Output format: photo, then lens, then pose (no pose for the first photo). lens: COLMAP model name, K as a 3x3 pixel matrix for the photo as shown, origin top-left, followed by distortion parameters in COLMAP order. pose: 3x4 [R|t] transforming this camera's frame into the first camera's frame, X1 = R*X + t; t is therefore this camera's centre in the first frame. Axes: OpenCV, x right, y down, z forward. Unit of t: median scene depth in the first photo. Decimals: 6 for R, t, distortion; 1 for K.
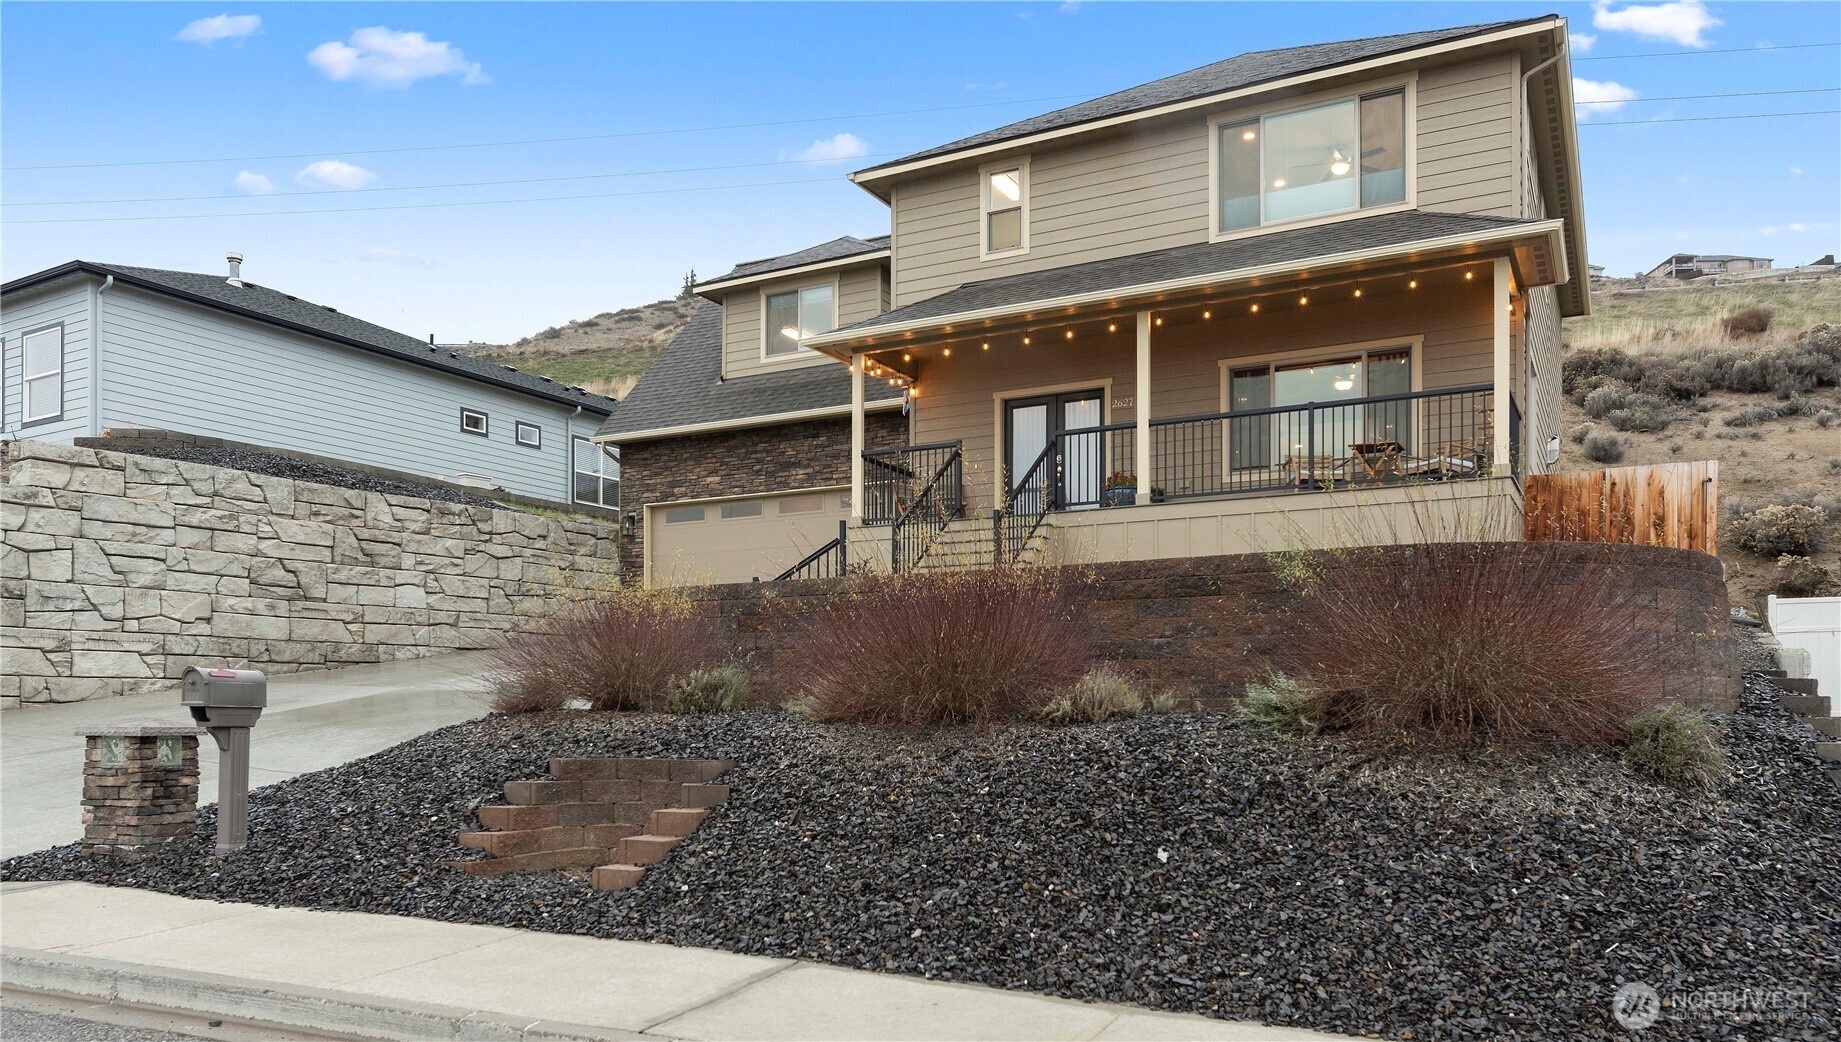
lens RADIAL K [[1311.8, 0, 920.5], [0, 1311.8, 521.0], [0, 0, 1]] dist [-0.009026, -0.000651]
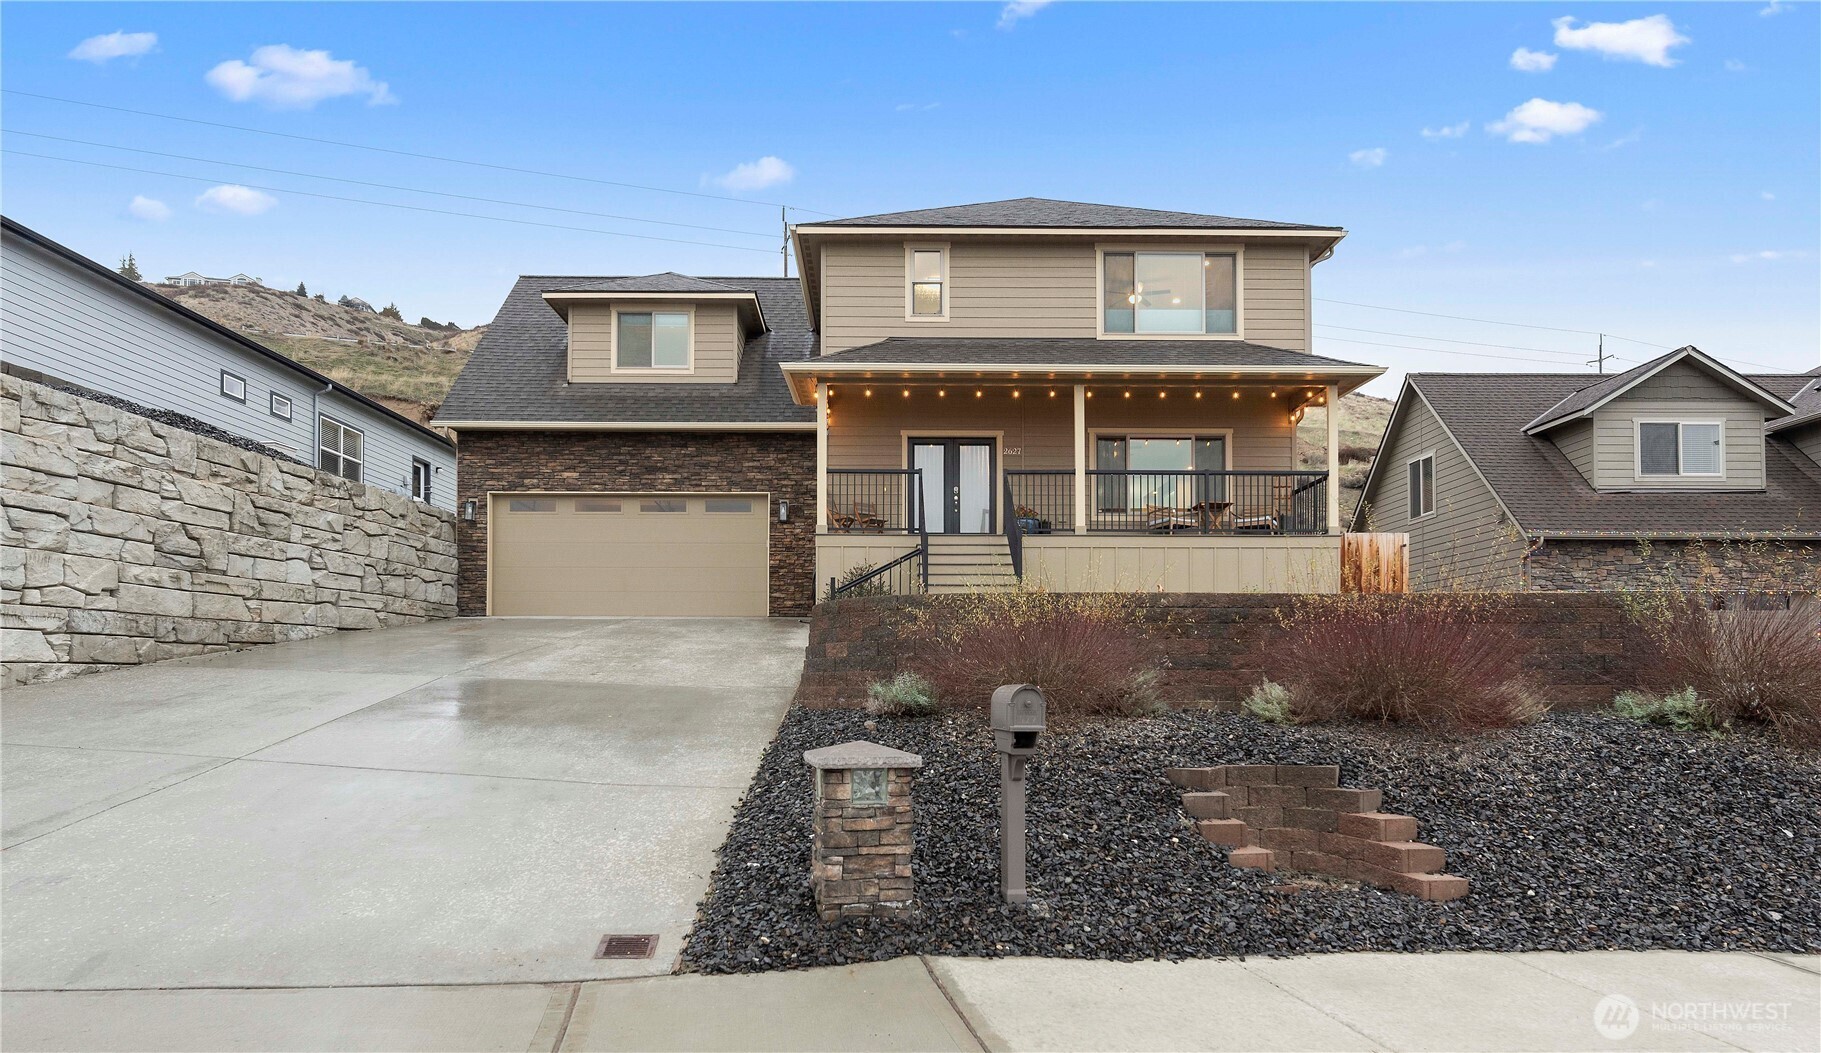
lens RADIAL K [[997.6, 0, 910.5], [0, 997.6, 526.5], [0, 0, 1]] dist [-0.003296, -0.000723]
pose [[0.874644, 0.073210, 0.479205, -0.389594], [-0.071033, 0.997216, -0.022699, 0.011978], [-0.479533, -0.014186, 0.877409, 0.192895]]
